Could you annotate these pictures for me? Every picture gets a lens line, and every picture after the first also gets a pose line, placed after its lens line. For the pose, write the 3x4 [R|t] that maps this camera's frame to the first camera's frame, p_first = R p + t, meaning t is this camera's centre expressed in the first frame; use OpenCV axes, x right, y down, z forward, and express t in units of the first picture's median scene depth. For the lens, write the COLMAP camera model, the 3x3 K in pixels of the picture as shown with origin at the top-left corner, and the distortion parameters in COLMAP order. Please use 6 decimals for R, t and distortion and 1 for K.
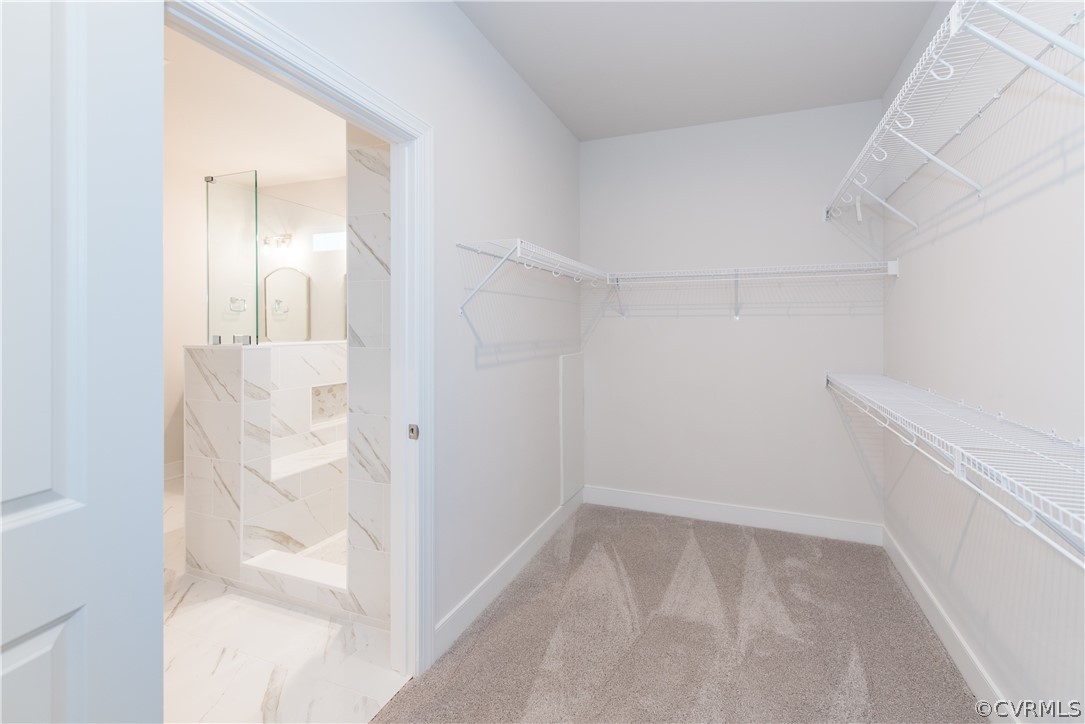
lens RADIAL K [[444.3, 0, 544.5], [0, 444.3, 329.7], [0, 0, 1]] dist [0.000379, -0.000610]
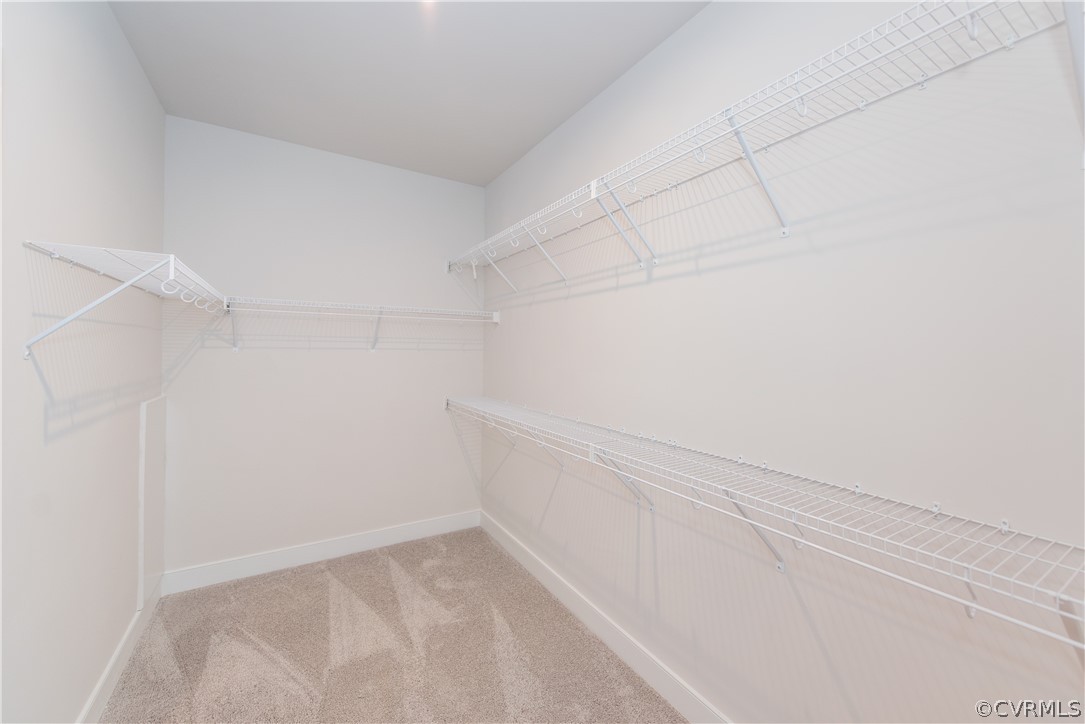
lens RADIAL K [[455.6, 0, 542.9], [0, 455.6, 349.3], [0, 0, 1]] dist [0.000096, -0.000482]
pose [[0.597011, -0.000583, 0.802233, -0.227402], [0.001439, 0.999999, -0.000344, -0.037231], [-0.802232, 0.001360, 0.597011, 0.049000]]
